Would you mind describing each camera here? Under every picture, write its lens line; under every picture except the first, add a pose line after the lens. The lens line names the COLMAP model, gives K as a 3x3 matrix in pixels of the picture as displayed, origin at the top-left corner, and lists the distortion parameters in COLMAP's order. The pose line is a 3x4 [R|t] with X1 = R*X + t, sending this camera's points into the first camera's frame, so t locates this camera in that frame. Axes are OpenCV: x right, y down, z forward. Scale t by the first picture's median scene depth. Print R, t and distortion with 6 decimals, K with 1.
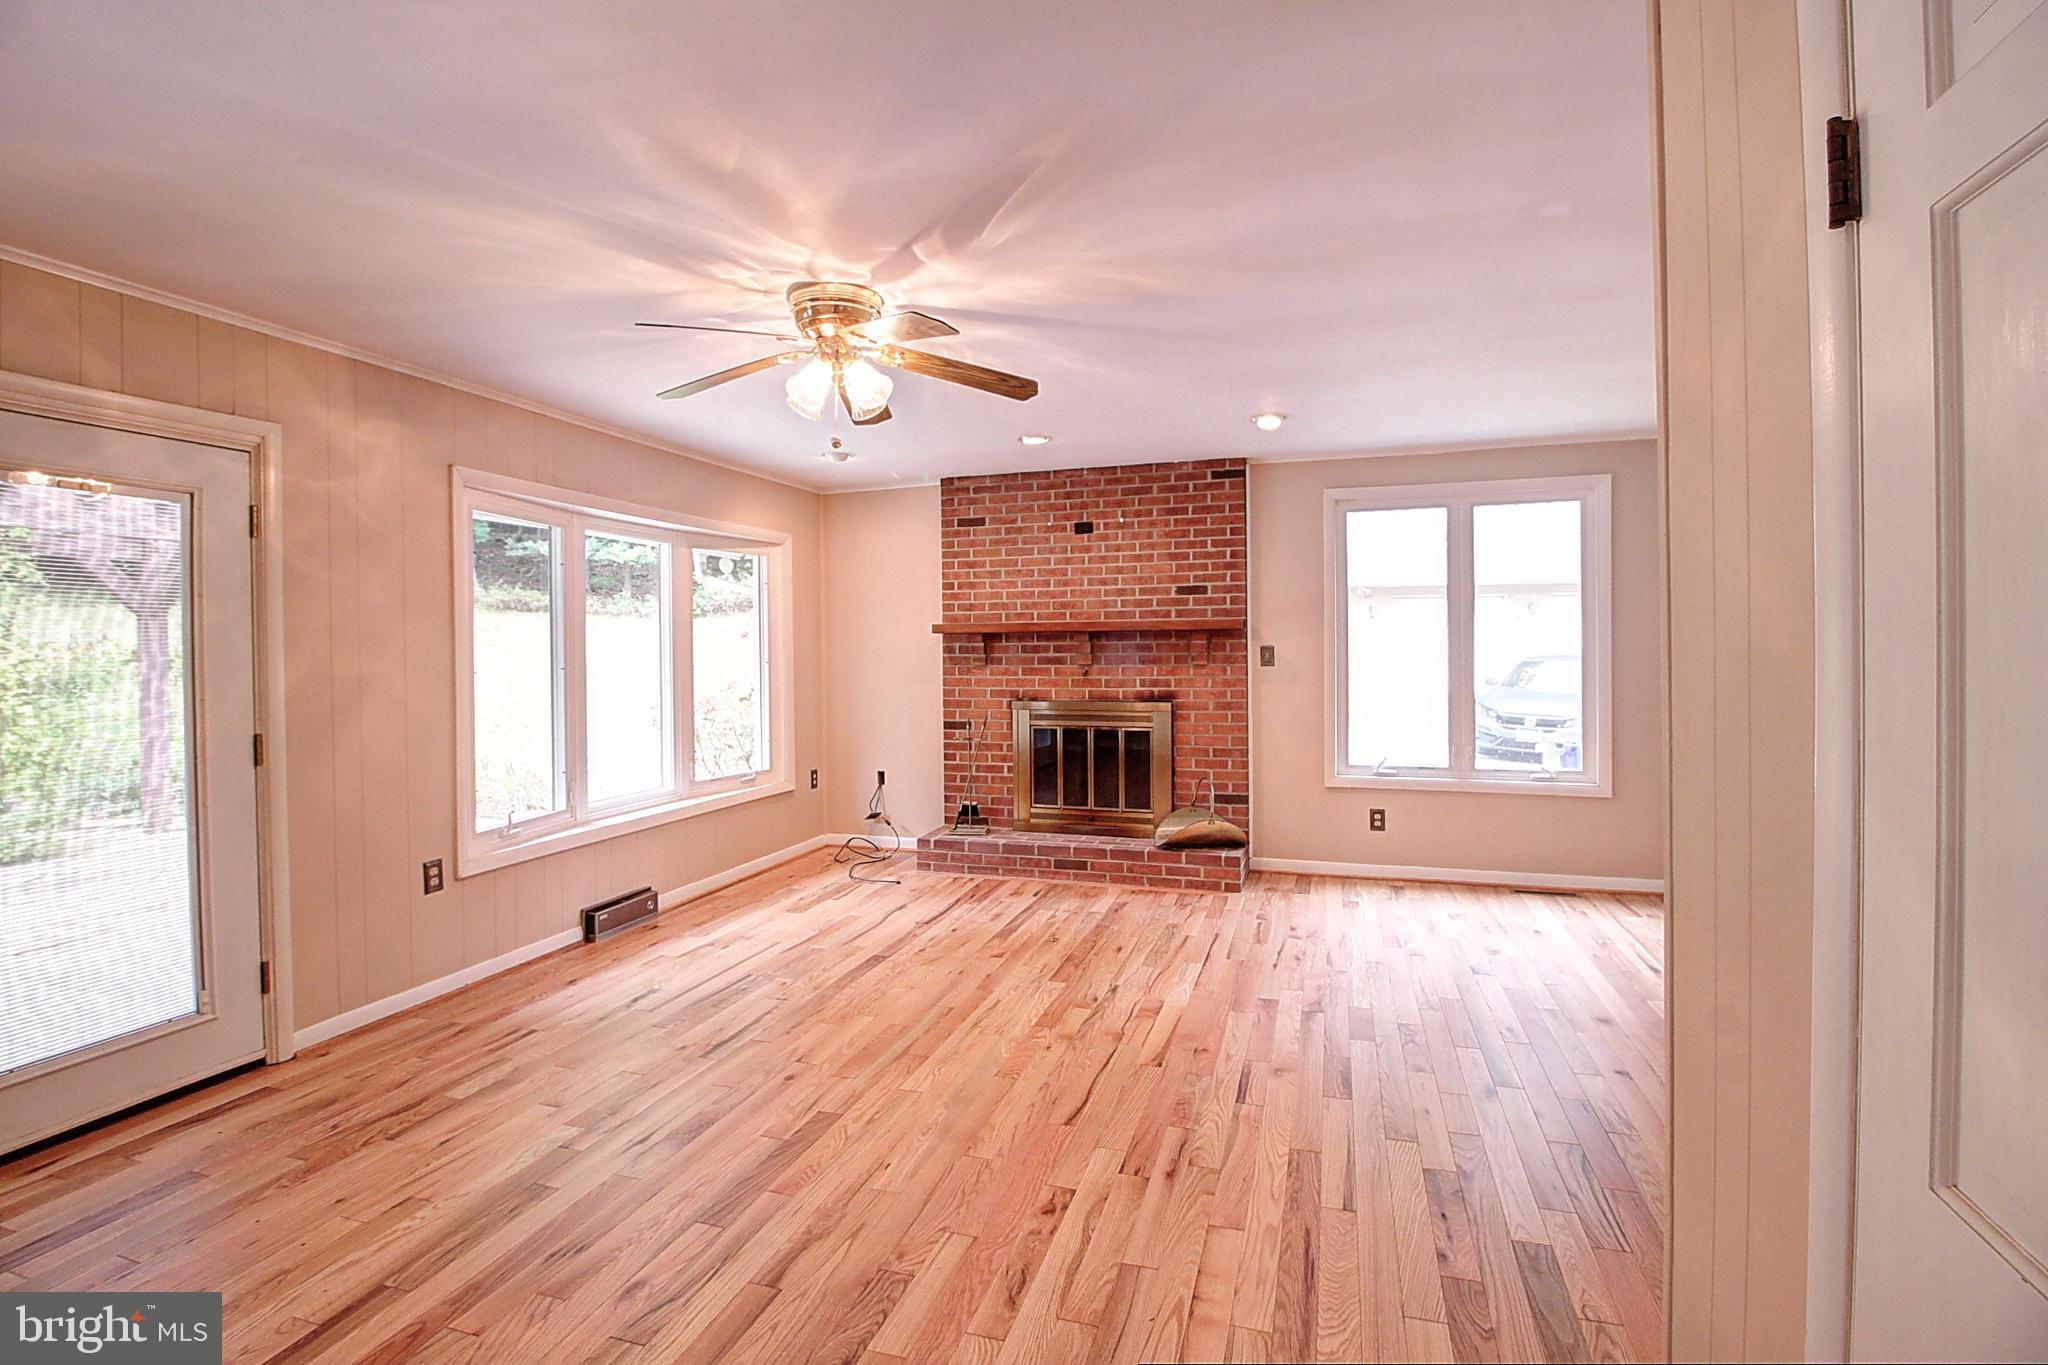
lens RADIAL K [[968.1, 0, 1038.4], [0, 968.1, 652.2], [0, 0, 1]] dist [0.012103, -0.021723]
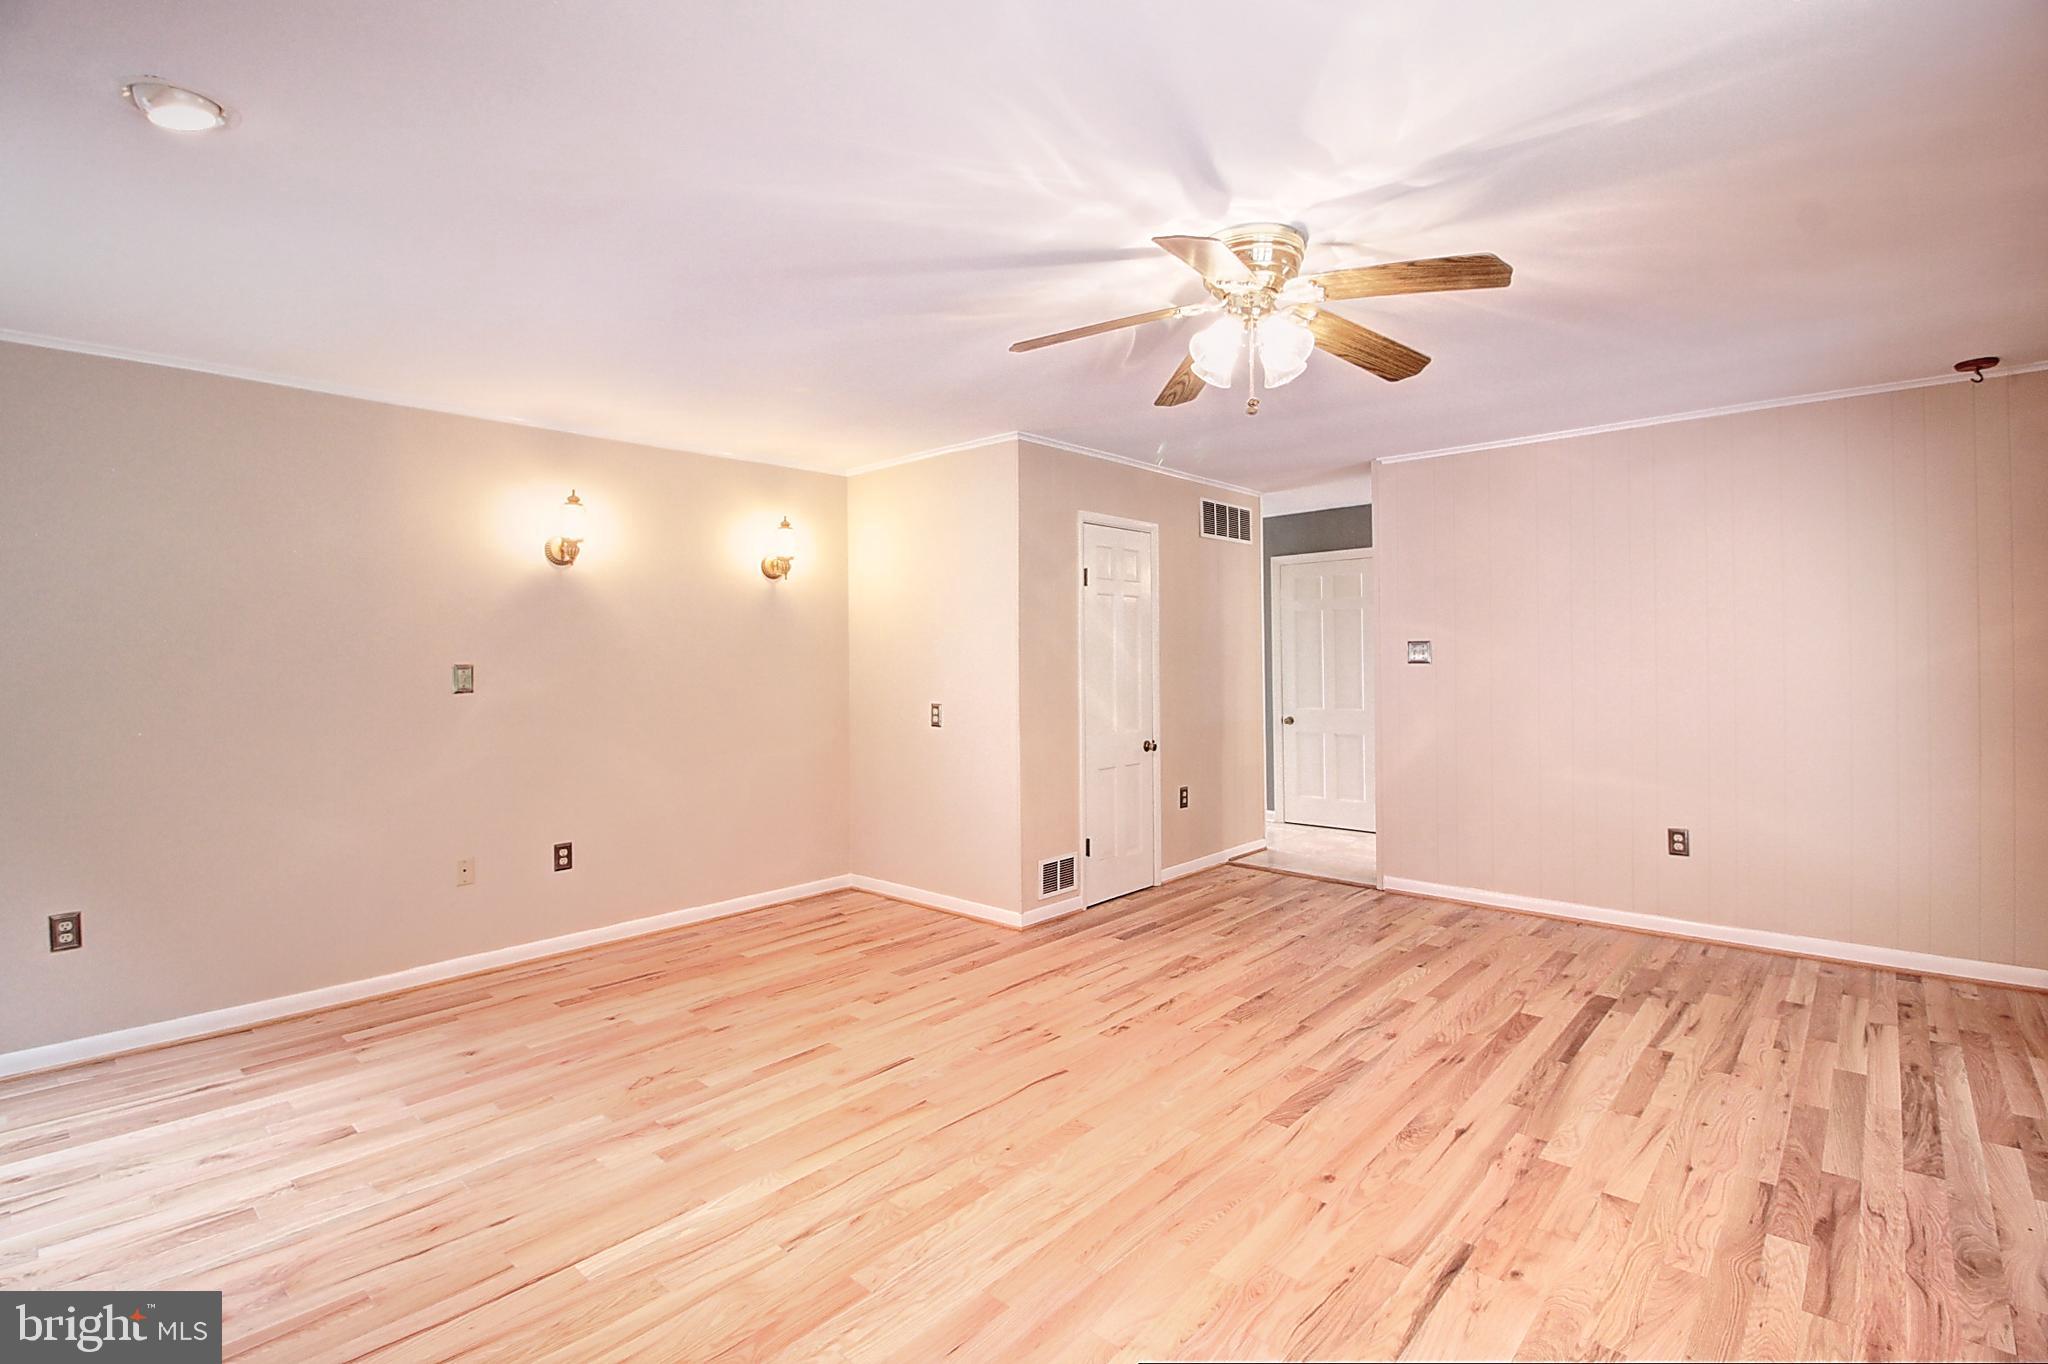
lens RADIAL K [[968.1, 0, 1038.4], [0, 968.1, 651.7], [0, 0, 1]] dist [0.012103, -0.021723]
pose [[-0.910968, 0.022720, 0.411851, -0.409855], [0.023493, 0.999719, -0.003186, -0.006345], [-0.411808, 0.006773, -0.911246, 1.983868]]
